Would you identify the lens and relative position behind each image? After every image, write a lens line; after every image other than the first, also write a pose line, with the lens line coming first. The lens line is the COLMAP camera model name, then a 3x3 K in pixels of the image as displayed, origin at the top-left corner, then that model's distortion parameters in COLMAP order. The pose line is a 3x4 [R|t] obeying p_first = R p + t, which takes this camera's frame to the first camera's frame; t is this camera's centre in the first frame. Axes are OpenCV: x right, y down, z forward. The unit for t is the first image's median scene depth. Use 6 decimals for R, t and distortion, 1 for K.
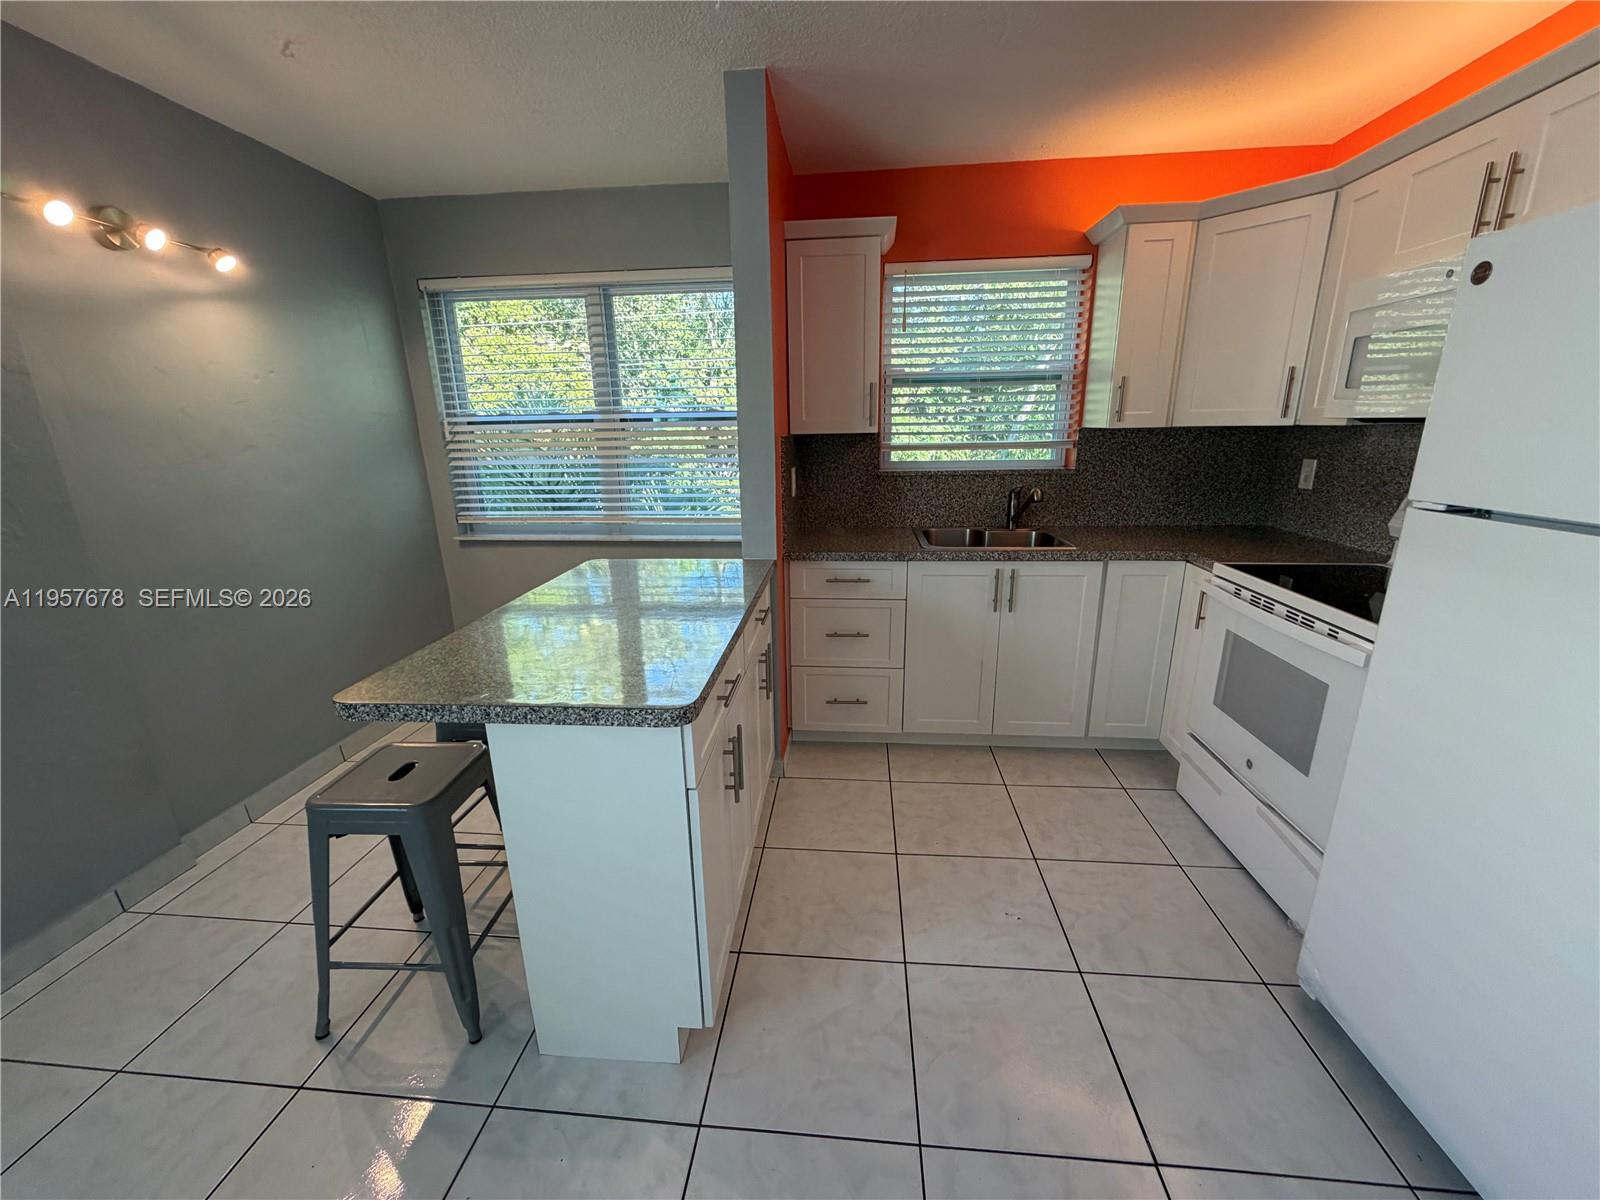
lens RADIAL K [[638.9, 0, 794.8], [0, 638.9, 601.6], [0, 0, 1]] dist [-0.000784, 0.000210]
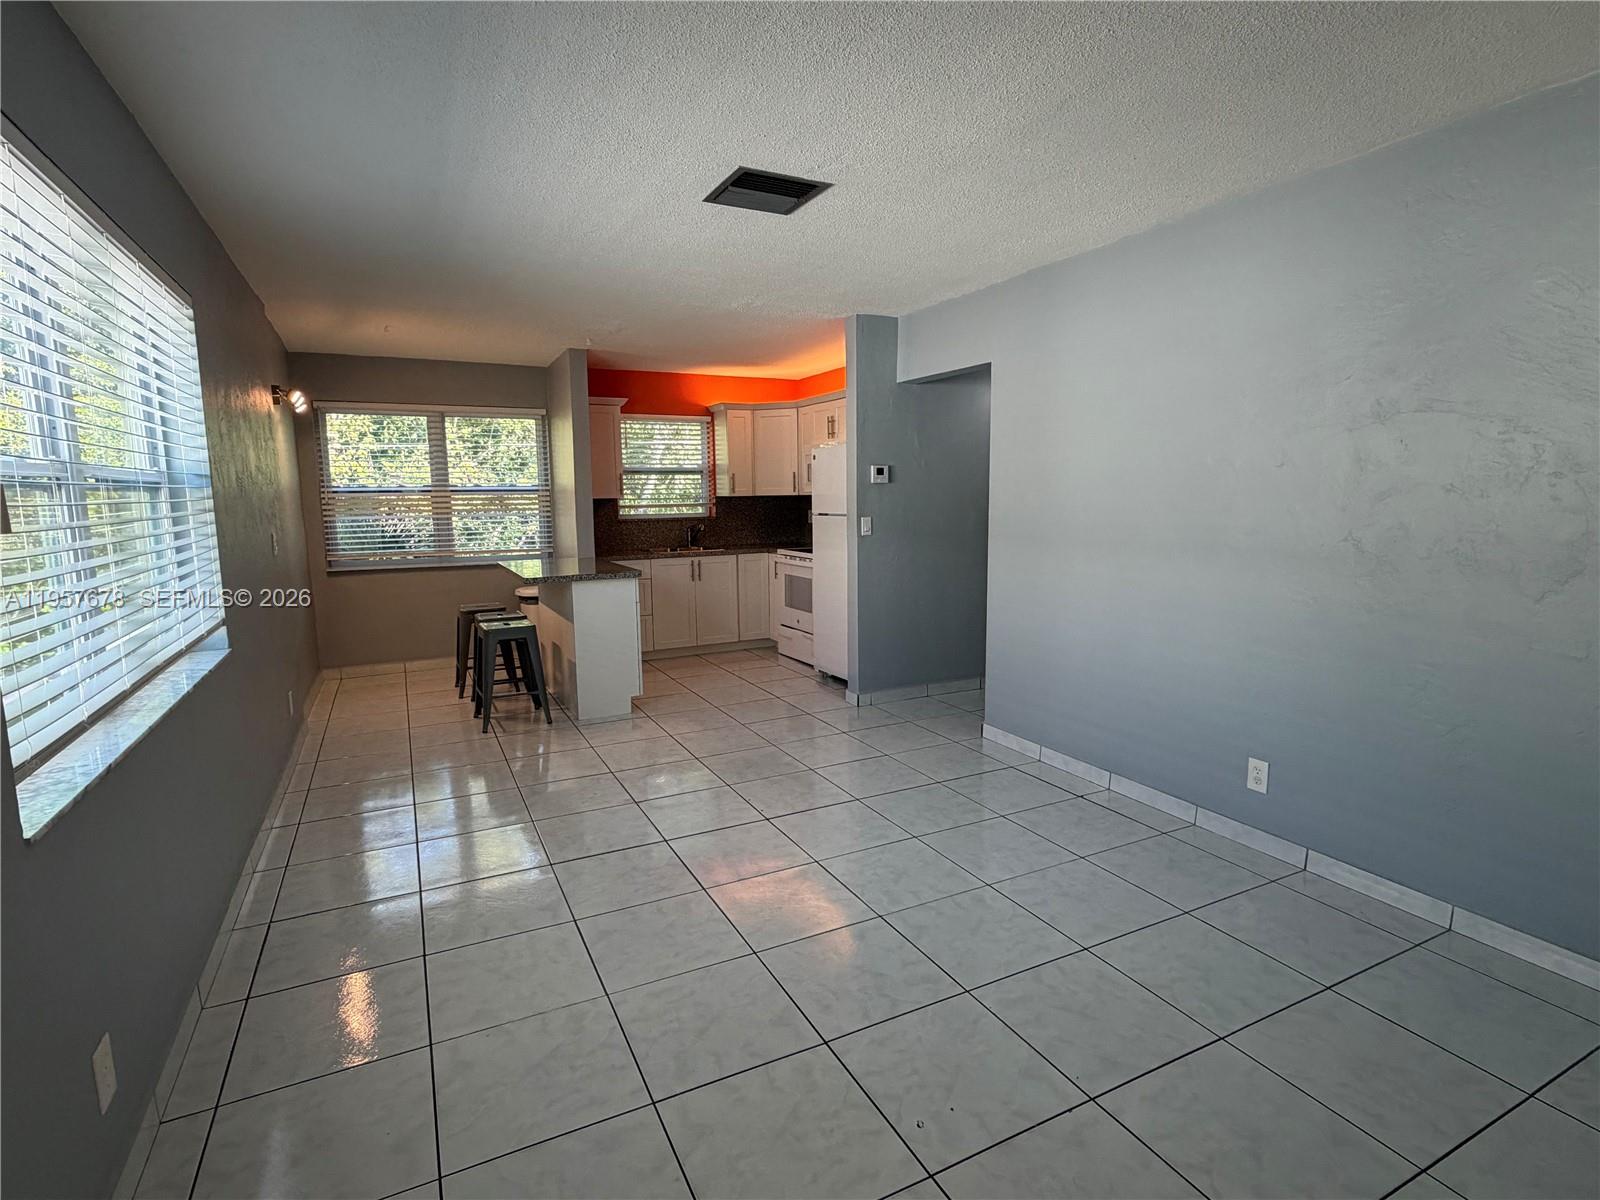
lens RADIAL K [[799.7, 0, 794.0], [0, 799.7, 596.9], [0, 0, 1]] dist [-0.000347, 0.000021]
pose [[0.846729, -0.062267, 0.528369, -0.750938], [0.140631, 0.983999, -0.109405, 0.378207], [-0.513102, 0.166941, 0.841936, -1.291313]]
